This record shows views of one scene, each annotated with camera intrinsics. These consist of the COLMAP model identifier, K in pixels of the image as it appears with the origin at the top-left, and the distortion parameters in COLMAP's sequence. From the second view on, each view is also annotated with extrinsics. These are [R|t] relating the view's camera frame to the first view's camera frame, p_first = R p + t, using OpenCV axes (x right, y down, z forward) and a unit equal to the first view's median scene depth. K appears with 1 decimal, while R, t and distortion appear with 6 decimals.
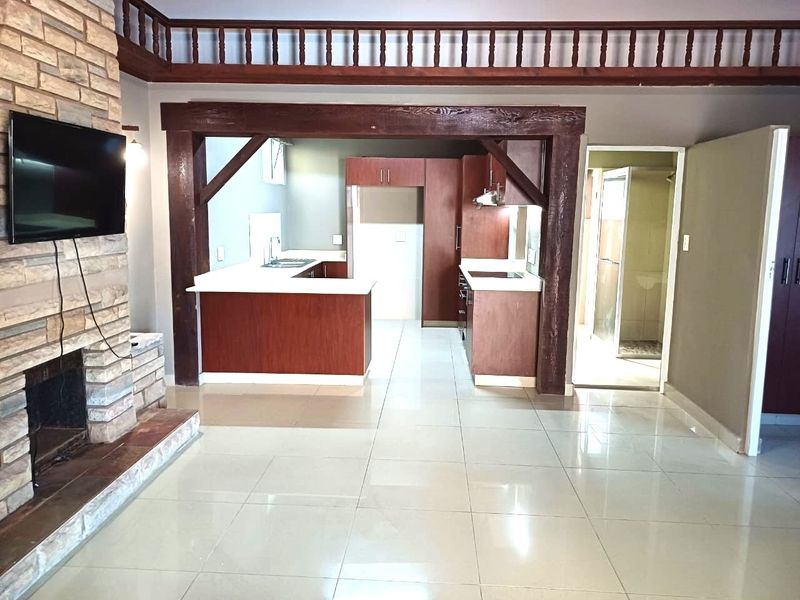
lens RADIAL K [[594.9, 0, 400.0], [0, 594.9, 300.0], [0, 0, 1]] dist [0.045342, -0.004083]
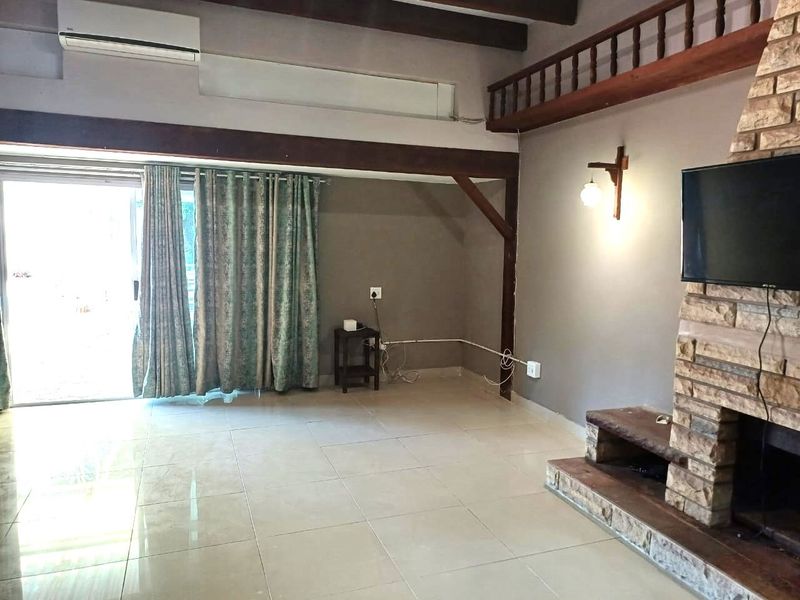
lens RADIAL K [[594.9, 0, 400.0], [0, 594.9, 300.0], [0, 0, 1]] dist [0.045342, -0.004083]
pose [[-0.919519, 0.004508, -0.393021, 0.302153], [-0.096524, 0.966723, 0.236918, -0.254710], [0.381010, 0.255786, -0.888484, 1.657333]]
